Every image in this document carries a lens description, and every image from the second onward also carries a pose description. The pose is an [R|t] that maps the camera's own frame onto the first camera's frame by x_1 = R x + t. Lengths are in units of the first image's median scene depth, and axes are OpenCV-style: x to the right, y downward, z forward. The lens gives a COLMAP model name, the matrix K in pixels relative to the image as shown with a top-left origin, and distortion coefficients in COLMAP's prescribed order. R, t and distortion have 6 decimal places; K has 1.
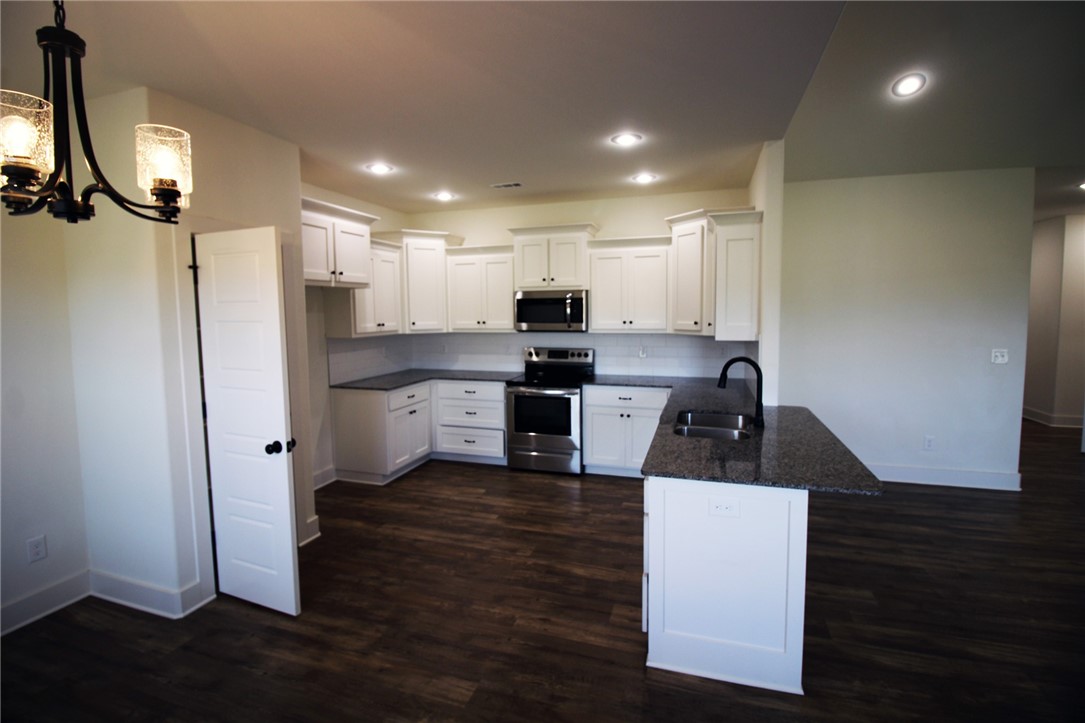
lens RADIAL K [[500.9, 0, 541.6], [0, 500.9, 345.0], [0, 0, 1]] dist [0.000810, -0.013318]
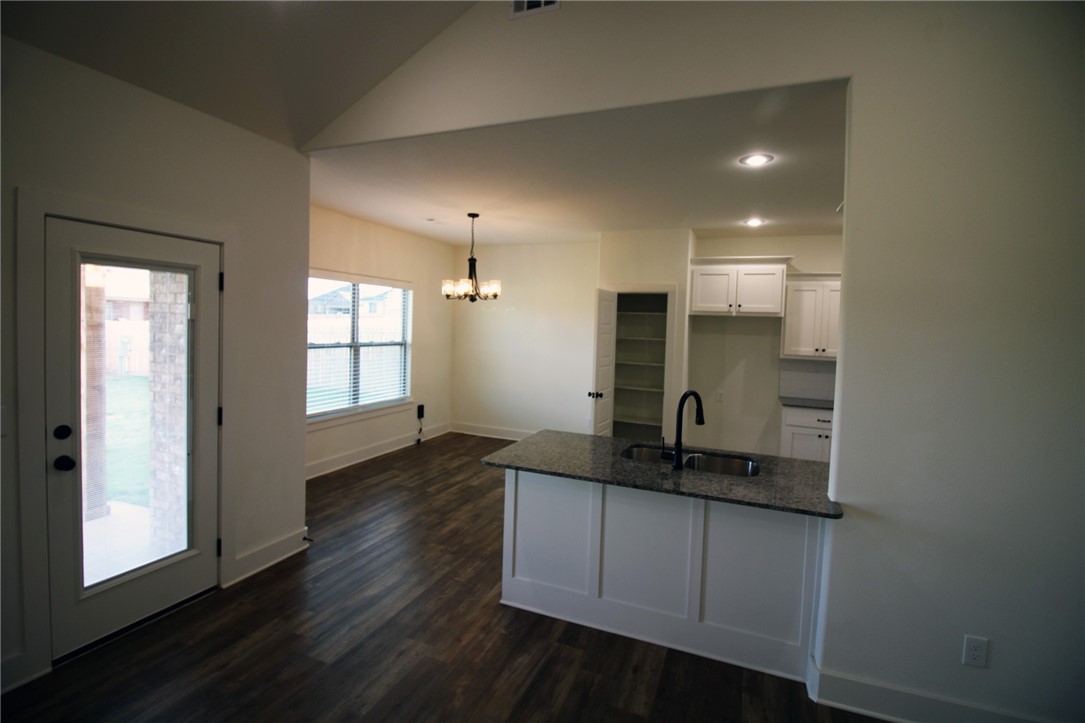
lens RADIAL K [[500.9, 0, 541.6], [0, 500.9, 345.0], [0, 0, 1]] dist [0.000810, -0.013318]
pose [[-0.080404, 0.043421, -0.995816, 1.264057], [-0.104063, 0.993226, 0.051710, -0.069597], [0.991315, 0.107786, -0.075340, 0.766483]]
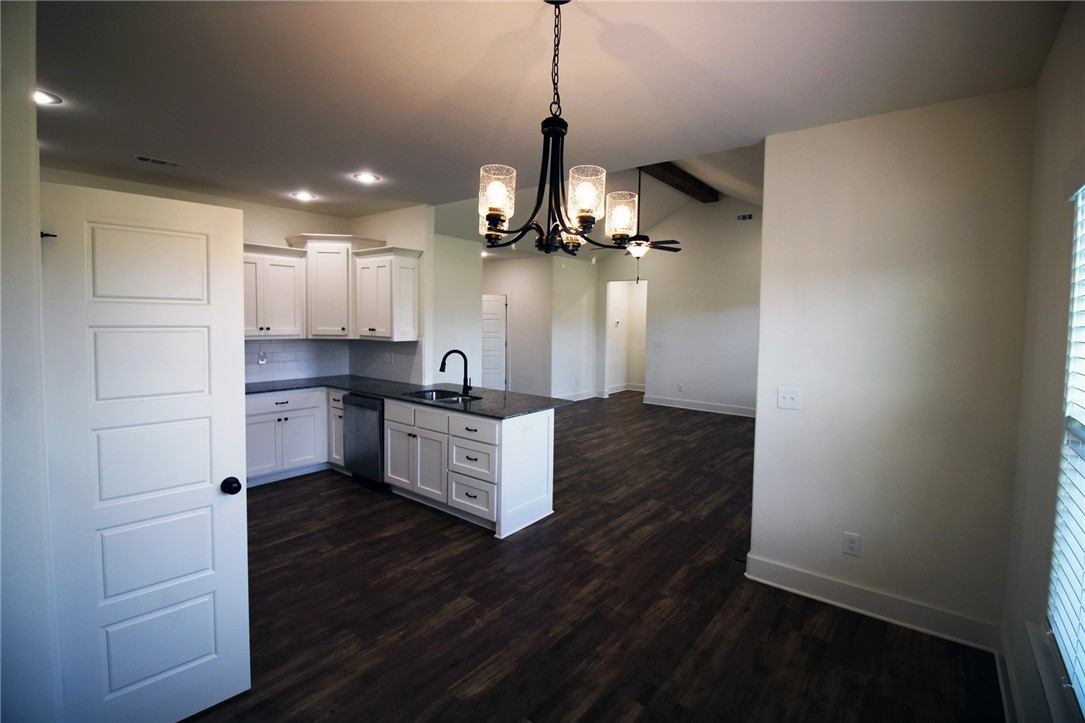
lens RADIAL K [[500.9, 0, 541.6], [0, 500.9, 345.0], [0, 0, 1]] dist [0.000810, -0.013318]
pose [[0.345245, -0.035358, 0.937846, -0.910724], [0.050158, 0.998557, 0.019183, -0.006913], [-0.937171, 0.040417, 0.346521, 0.214719]]
